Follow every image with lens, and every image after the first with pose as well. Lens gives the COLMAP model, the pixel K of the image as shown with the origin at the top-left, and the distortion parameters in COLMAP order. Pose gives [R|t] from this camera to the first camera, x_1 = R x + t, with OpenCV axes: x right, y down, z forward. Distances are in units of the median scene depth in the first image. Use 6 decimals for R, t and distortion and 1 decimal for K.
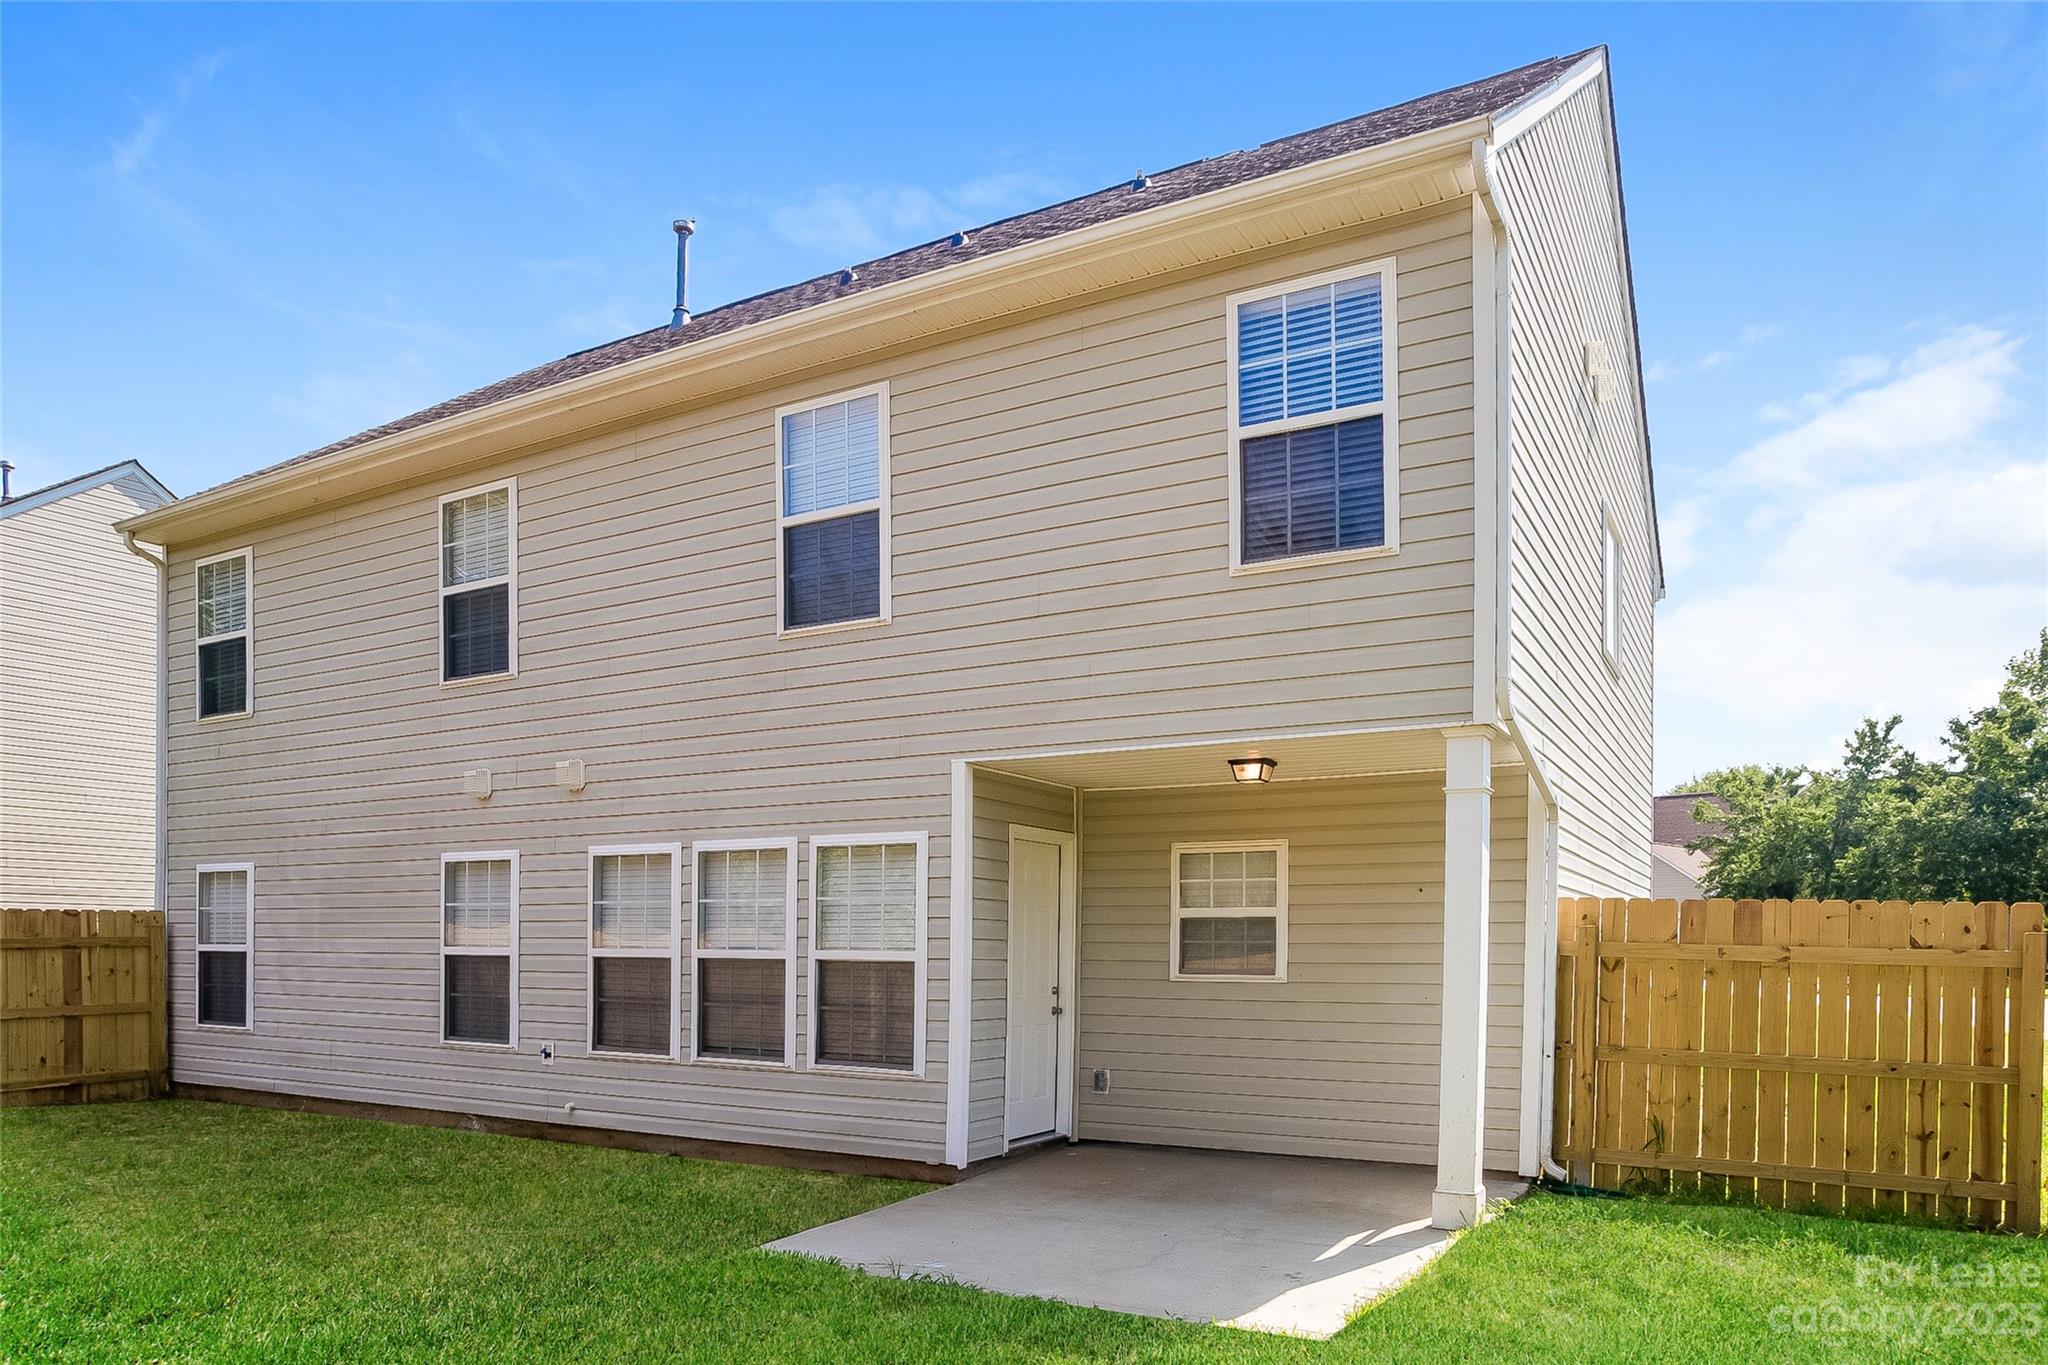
lens RADIAL K [[1495.5, 0, 1021.0], [0, 1495.5, 626.4], [0, 0, 1]] dist [-0.132151, 0.146303]
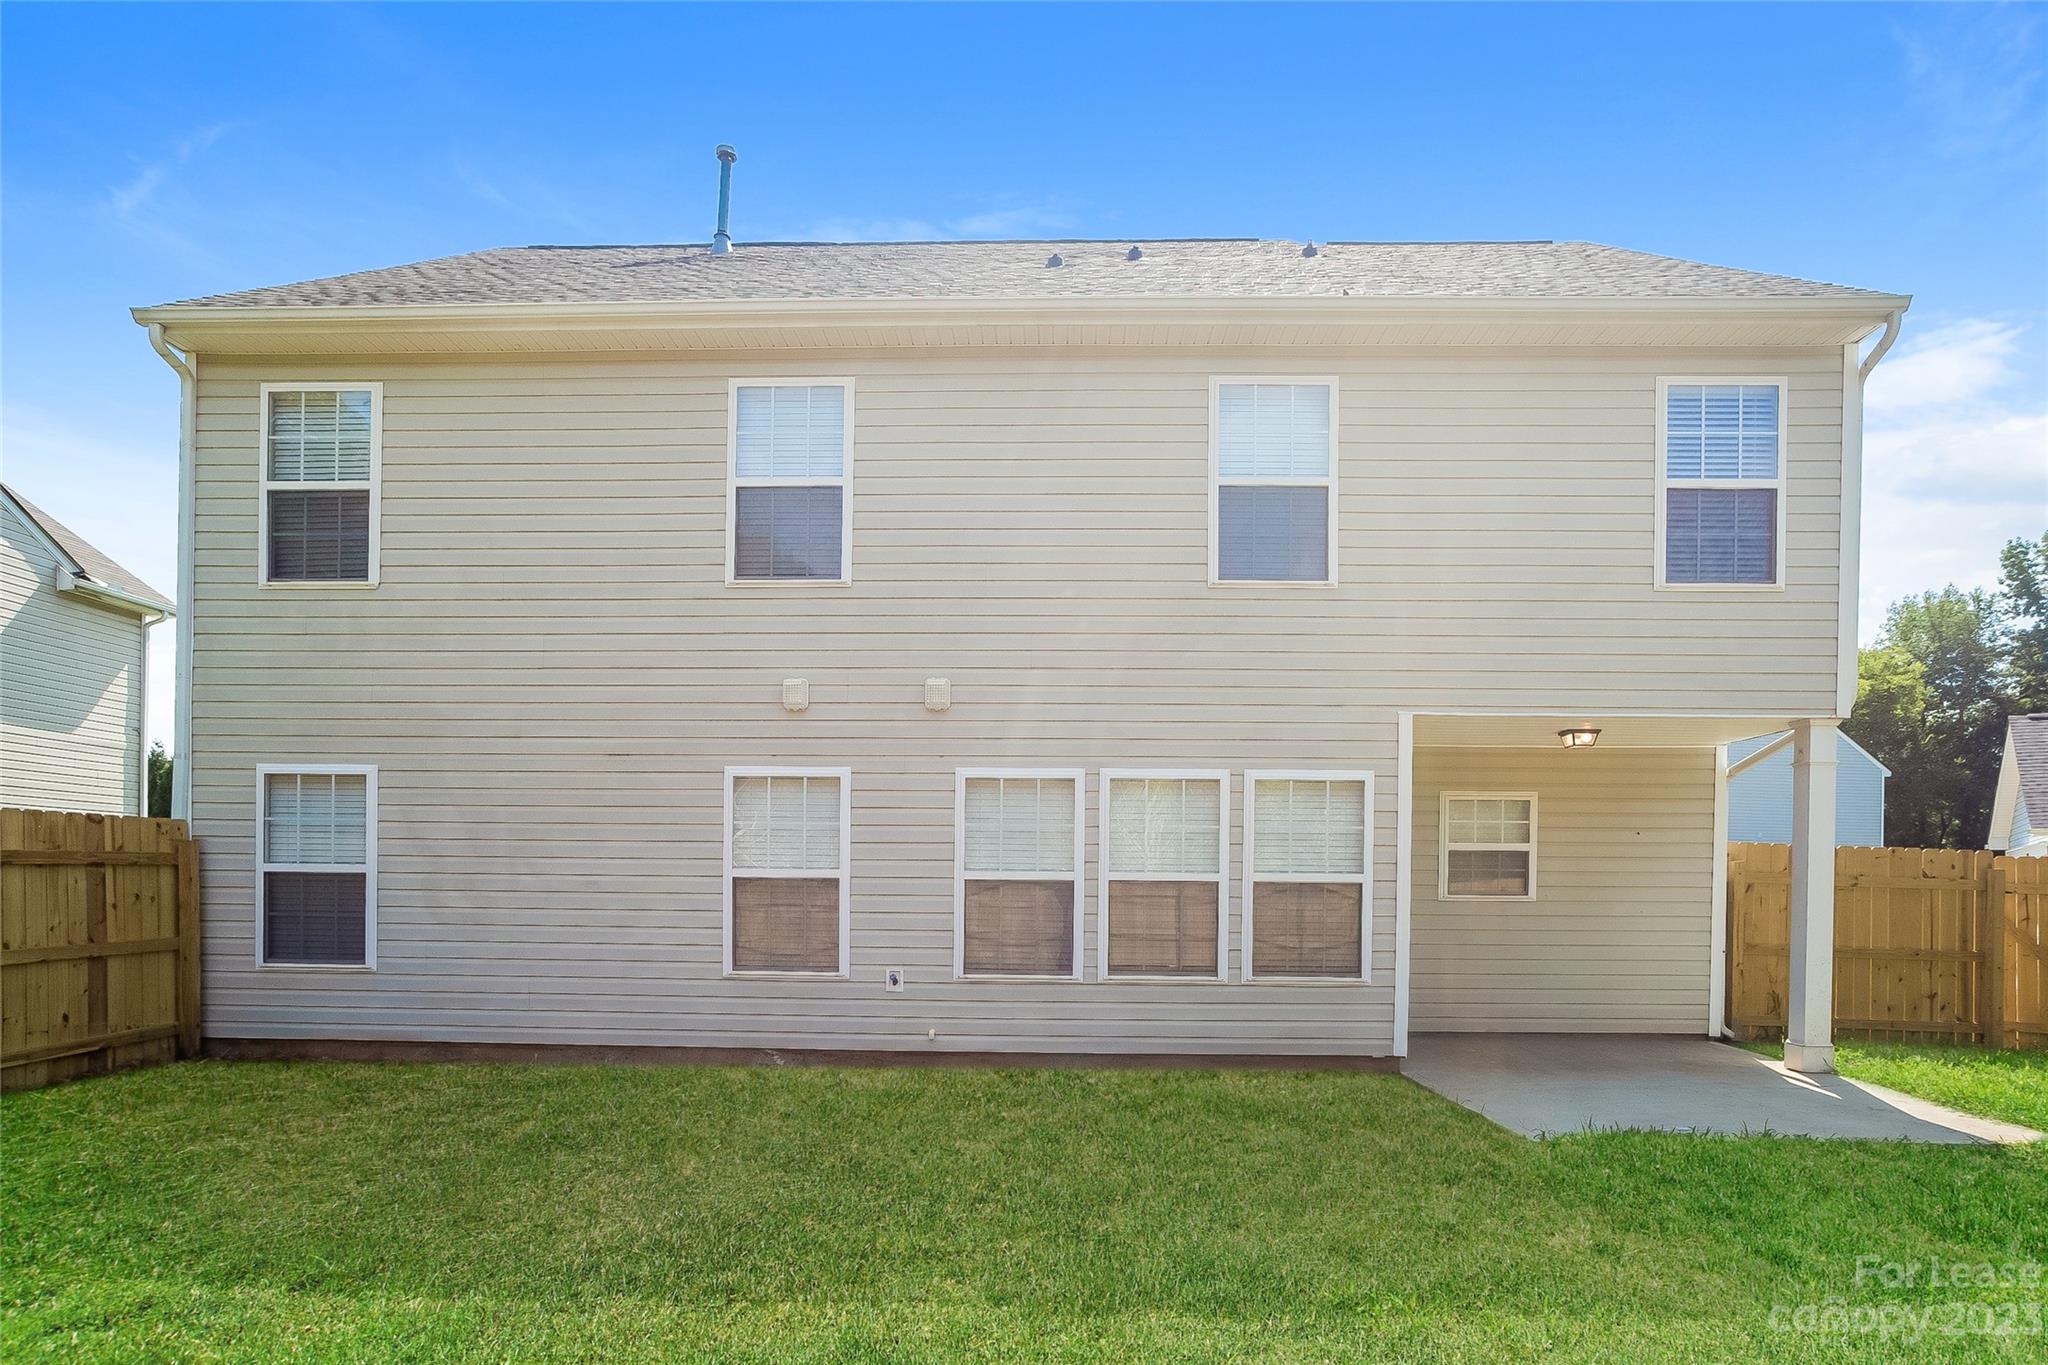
lens RADIAL K [[1051.9, 0, 1024.0], [0, 1051.9, 682.5], [0, 0, 1]] dist [-0.018477, 0.000069]
pose [[0.859192, 0.099665, 0.501853, -0.537056], [-0.118124, 0.992986, 0.005031, 0.073405], [-0.497832, -0.063604, 0.864938, 0.327123]]
